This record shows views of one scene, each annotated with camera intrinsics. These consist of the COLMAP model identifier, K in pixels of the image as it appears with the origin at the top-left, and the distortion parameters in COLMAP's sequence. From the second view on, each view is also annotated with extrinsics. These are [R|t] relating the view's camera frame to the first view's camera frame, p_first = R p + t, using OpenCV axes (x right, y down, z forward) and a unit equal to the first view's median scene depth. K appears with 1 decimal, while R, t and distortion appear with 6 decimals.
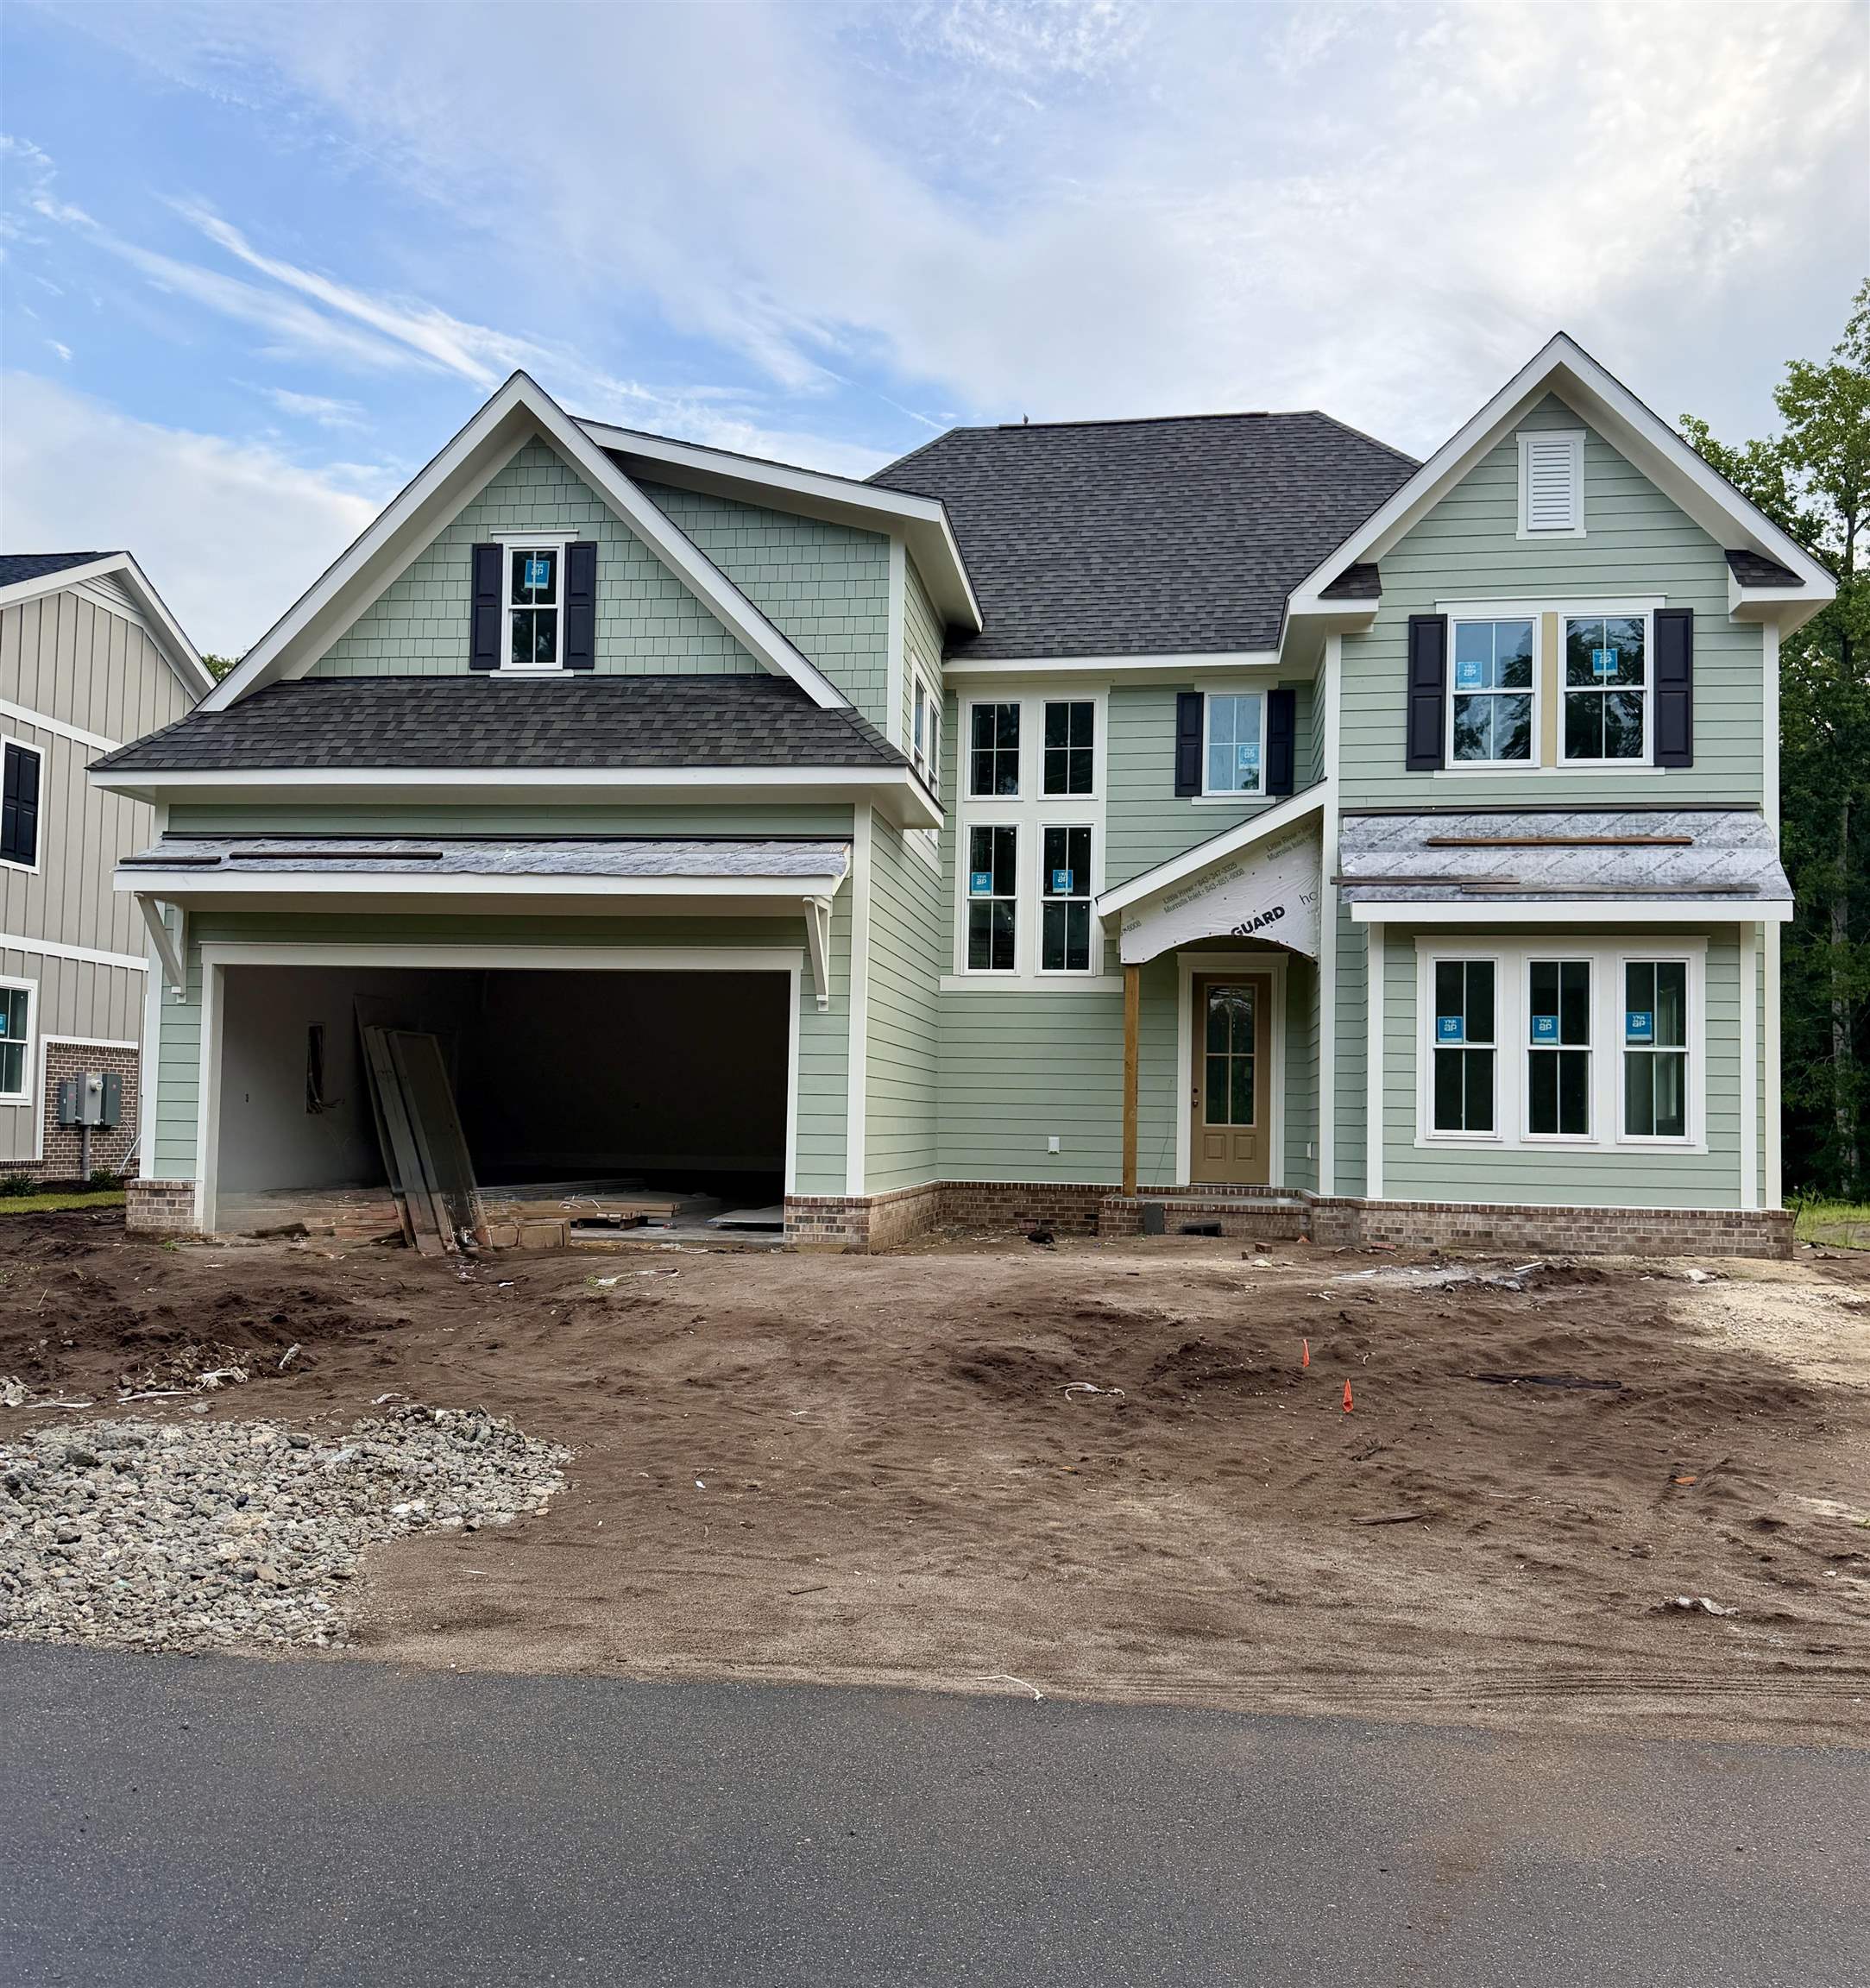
lens RADIAL K [[1758.8, 0, 922.4], [0, 1758.8, 1036.1], [0, 0, 1]] dist [0.130489, -0.108267]
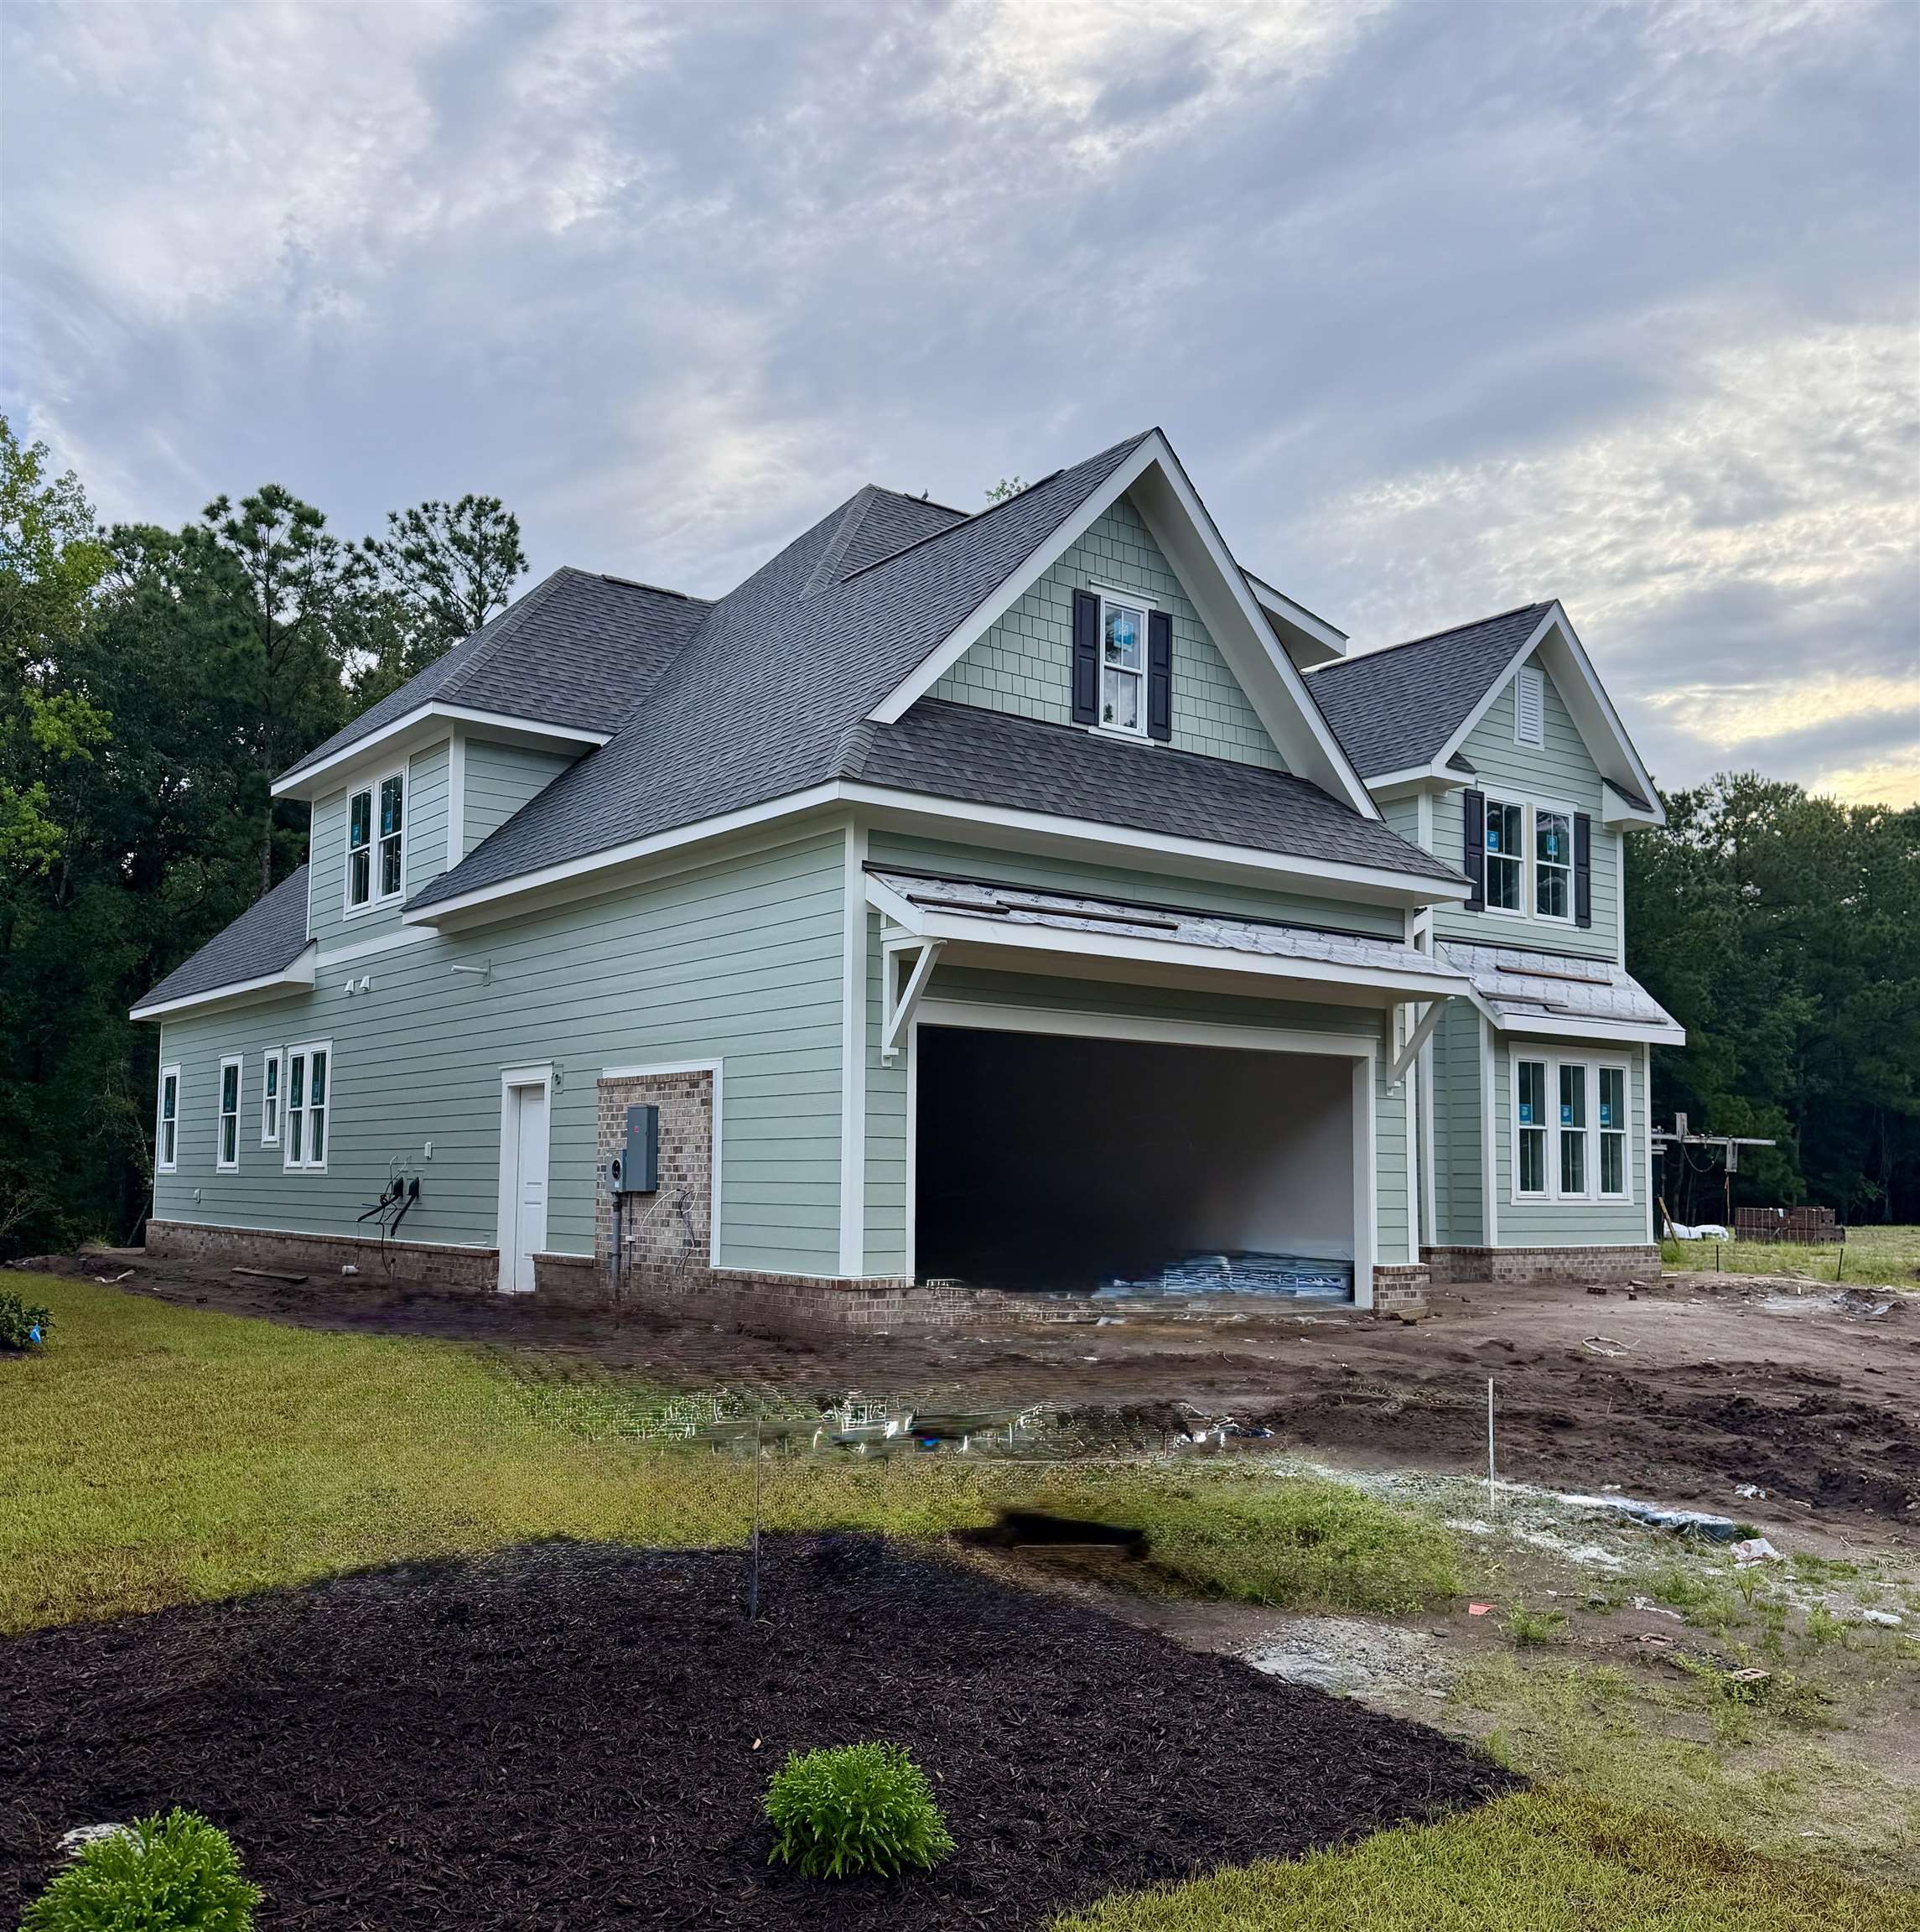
lens RADIAL K [[1753.3, 0, 950.0], [0, 1753.3, 1036.1], [0, 0, 1]] dist [0.206506, -0.303701]
pose [[0.701212, 0.043290, 0.711637, -0.938504], [-0.032805, 0.999057, -0.028450, -0.009636], [-0.712197, -0.003396, 0.701971, 0.378731]]
